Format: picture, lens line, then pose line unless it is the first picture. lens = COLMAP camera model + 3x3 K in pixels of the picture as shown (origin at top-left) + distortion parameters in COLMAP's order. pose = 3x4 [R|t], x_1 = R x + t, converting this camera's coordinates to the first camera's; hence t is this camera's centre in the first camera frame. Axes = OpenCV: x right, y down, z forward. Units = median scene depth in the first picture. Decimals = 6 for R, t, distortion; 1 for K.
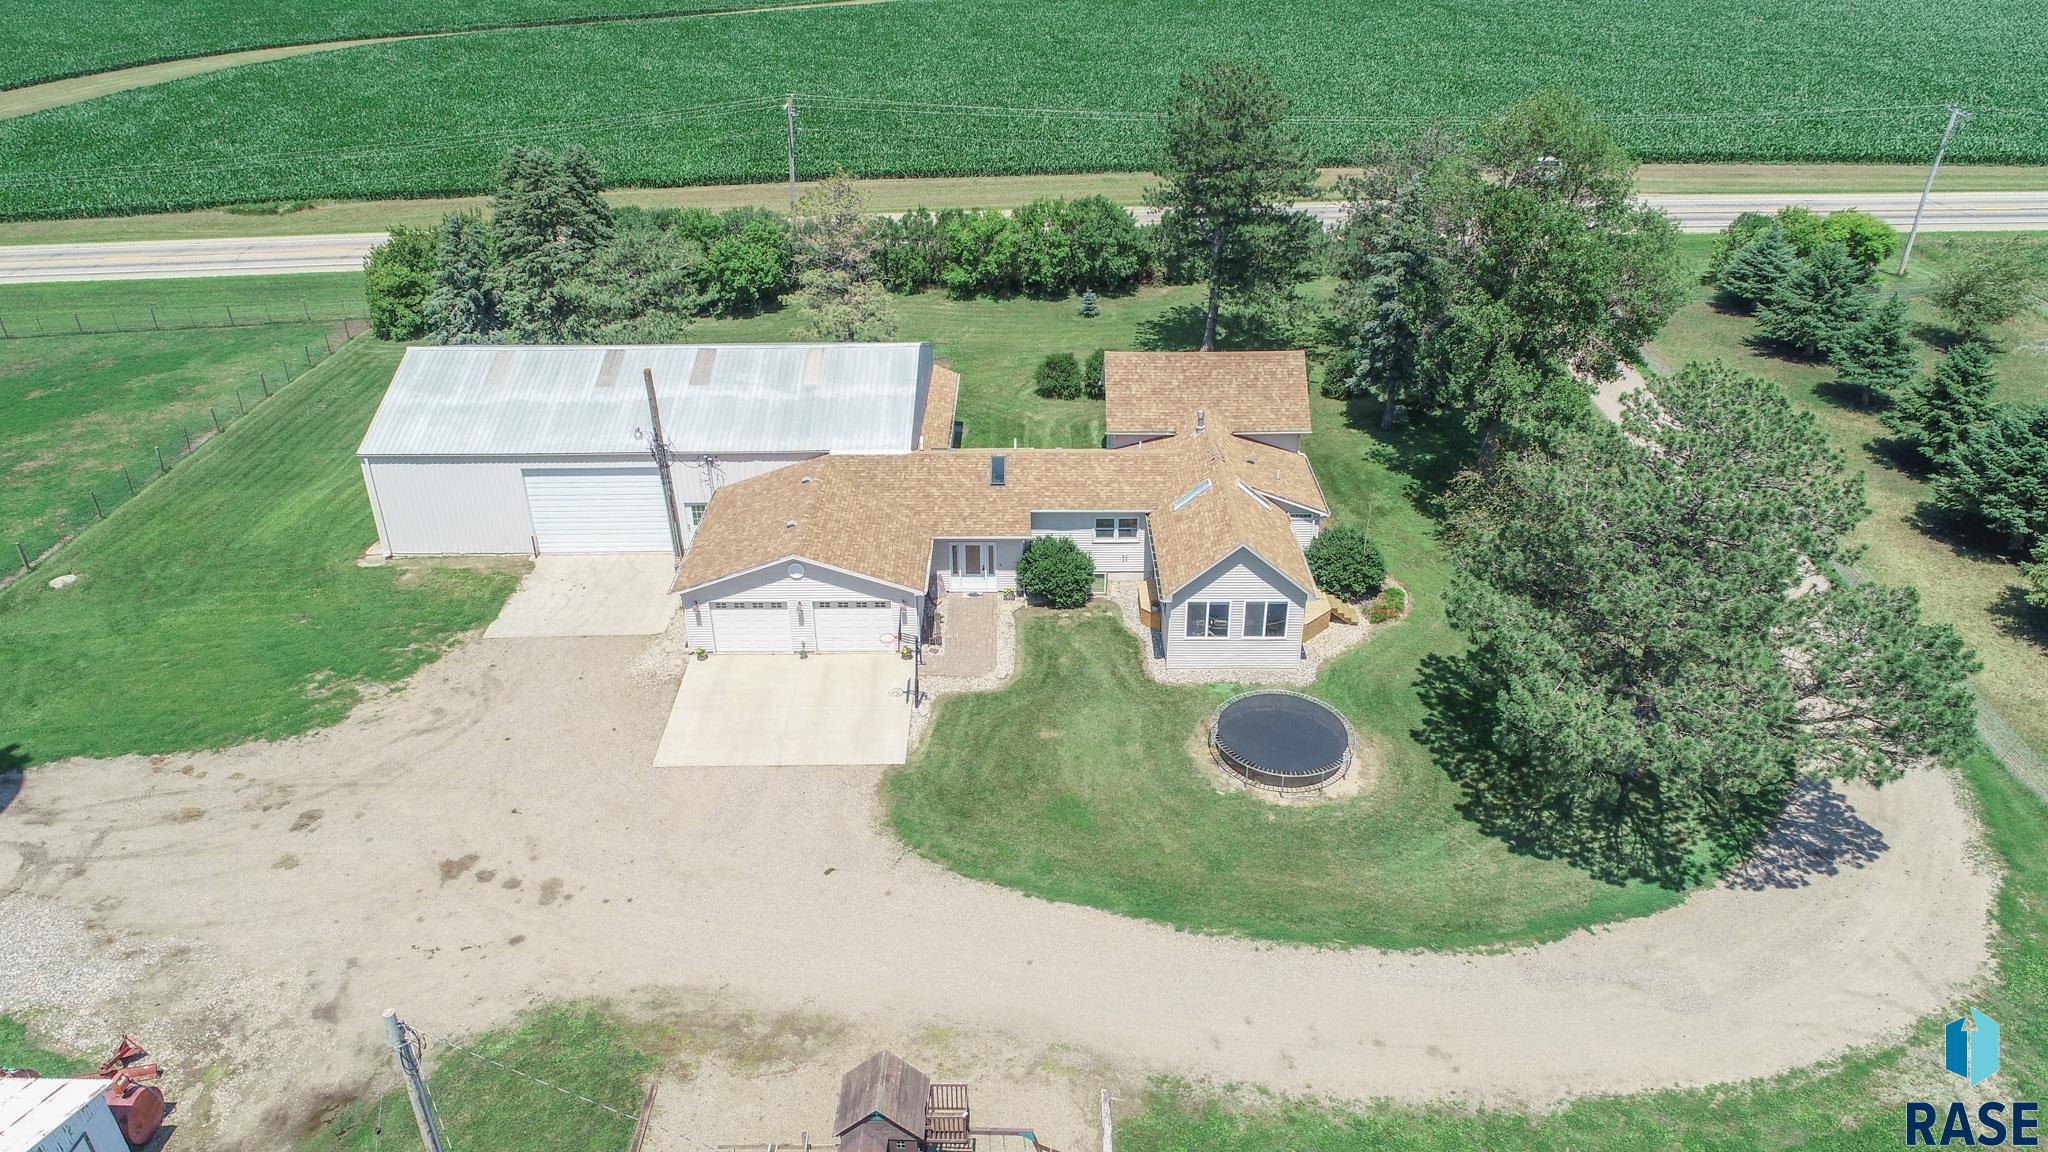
lens RADIAL K [[1372.4, 0, 1023.5], [0, 1372.4, 571.1], [0, 0, 1]] dist [-0.001808, 0.005825]
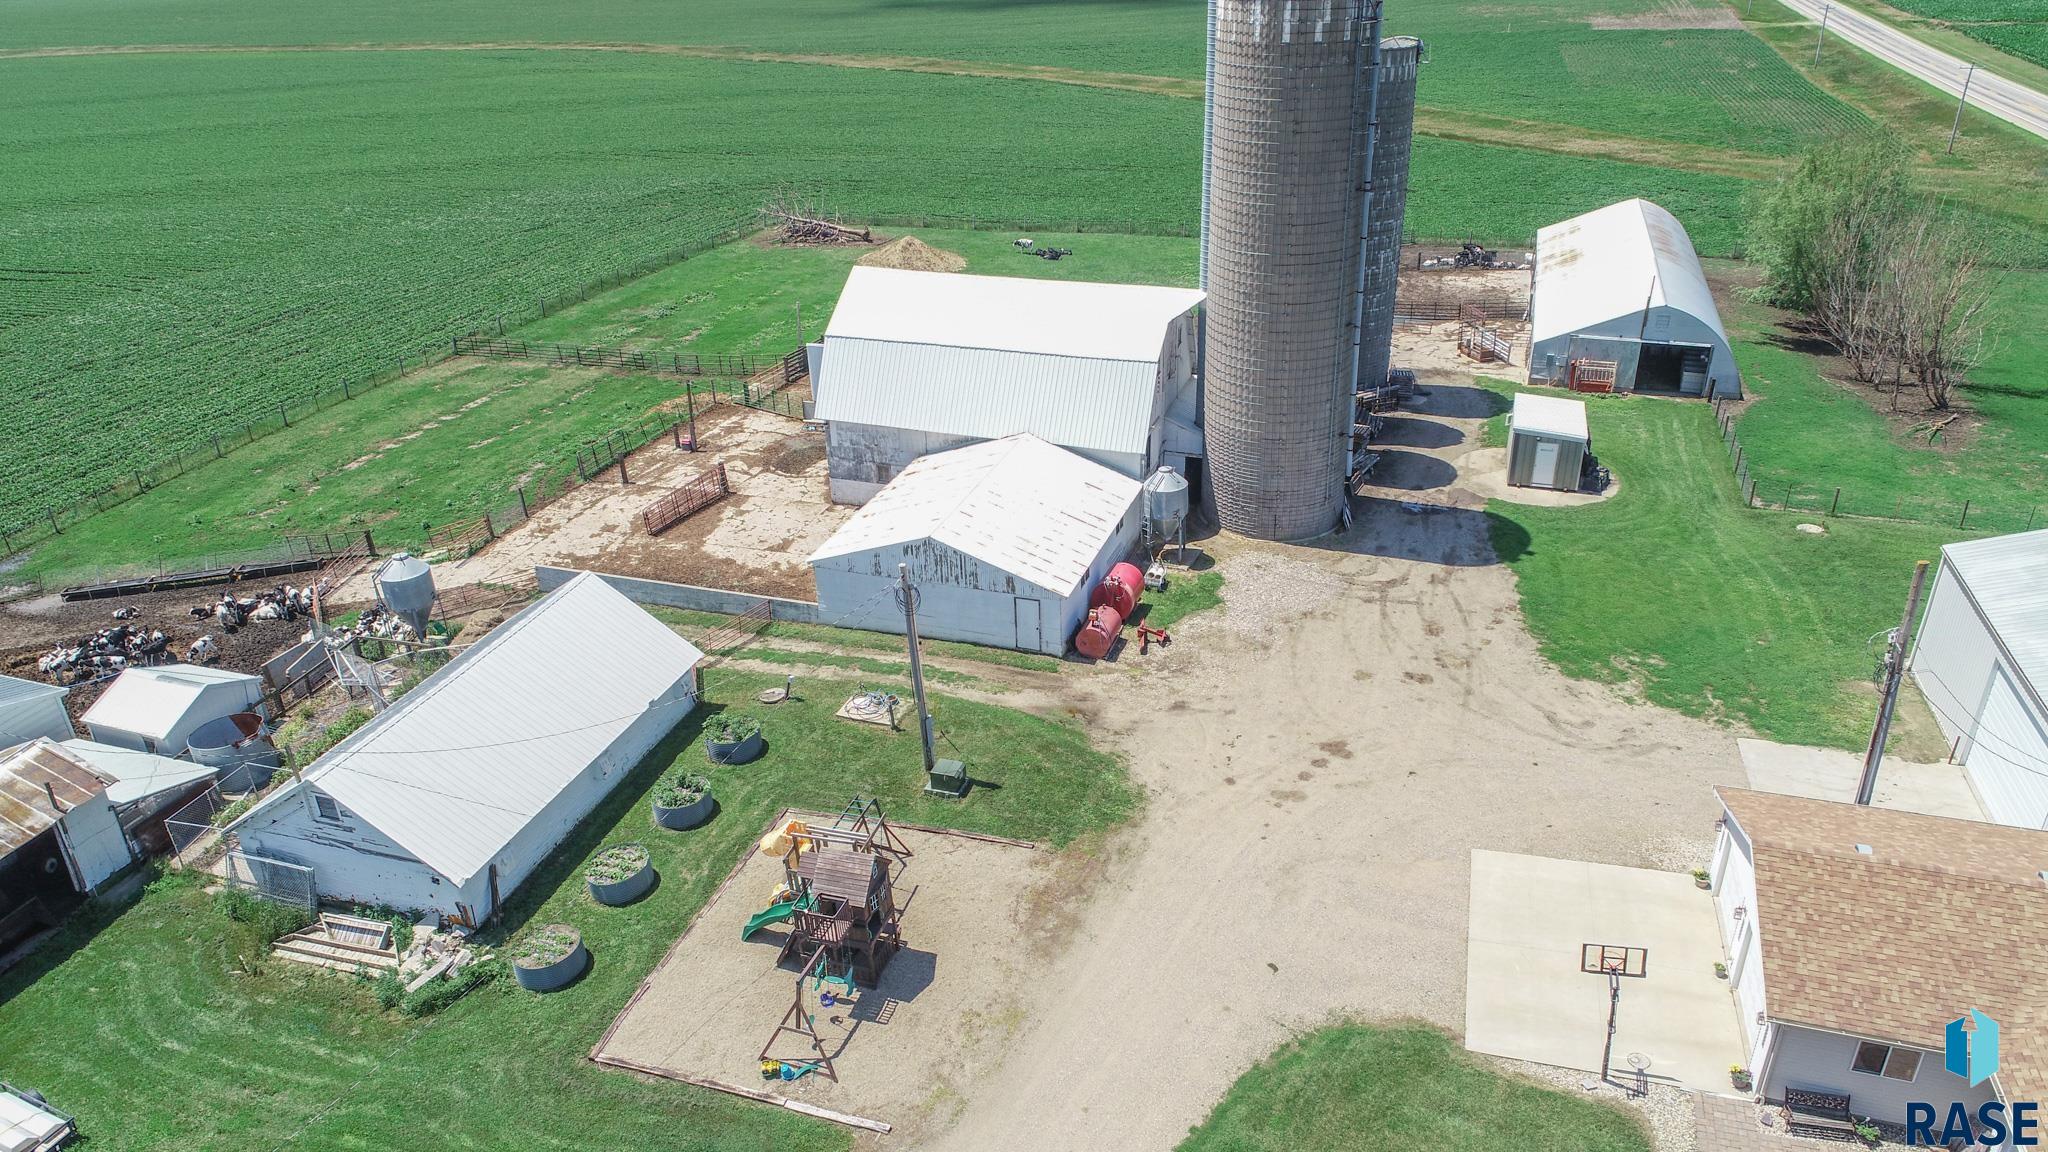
lens RADIAL K [[1372.4, 0, 1023.5], [0, 1372.4, 571.1], [0, 0, 1]] dist [-0.001808, 0.005825]
pose [[-0.292873, 0.442021, -0.847846, 0.562239], [-0.433371, 0.729050, 0.529788, -0.382856], [0.852300, 0.522592, -0.021960, 0.743624]]
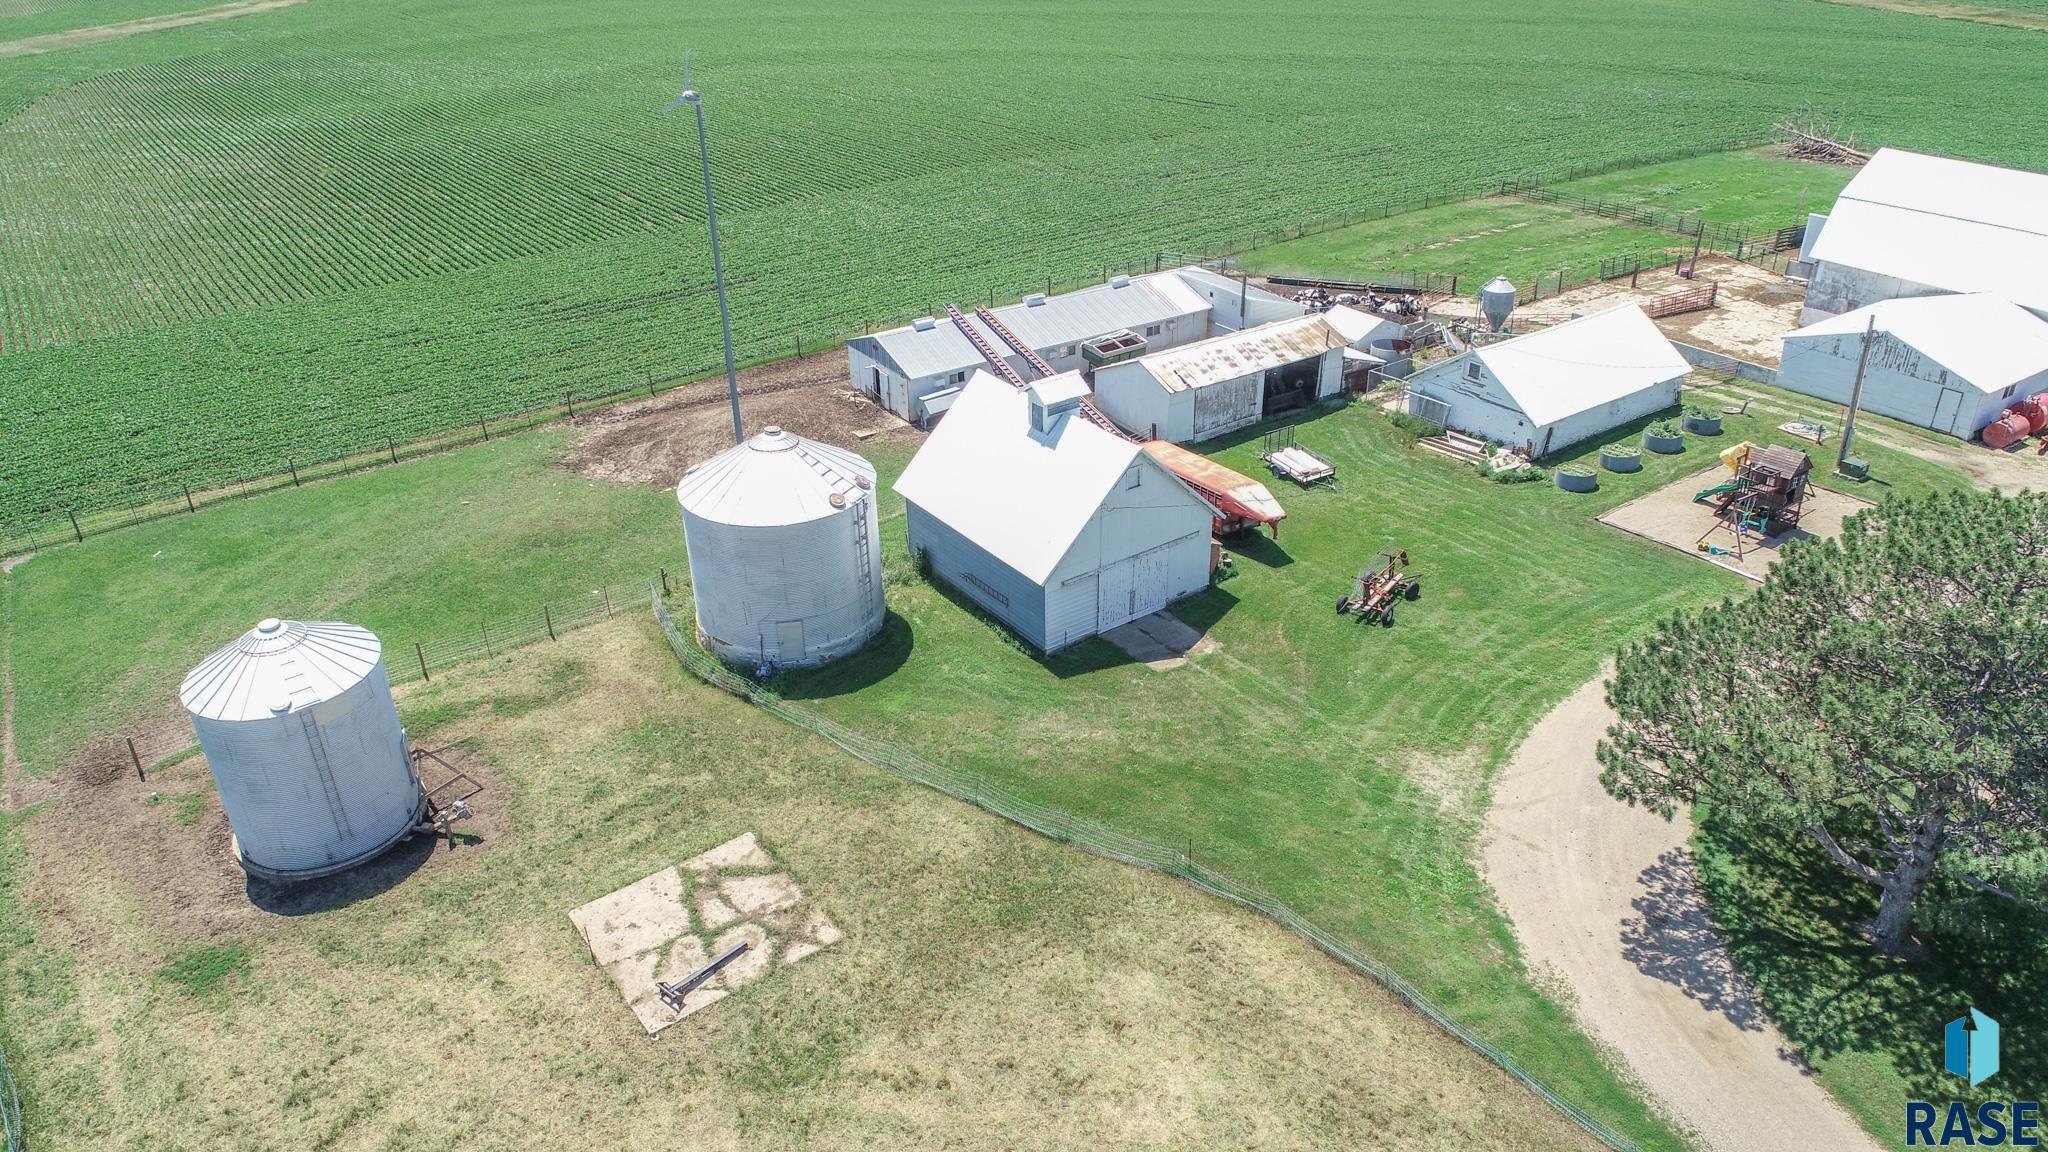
lens RADIAL K [[1372.4, 0, 1023.5], [0, 1372.4, 571.1], [0, 0, 1]] dist [-0.001808, 0.005825]
pose [[-0.810441, 0.297029, -0.504935, 1.383543], [-0.261638, 0.587666, 0.765634, -0.574772], [0.524149, 0.752611, -0.398554, 0.979165]]
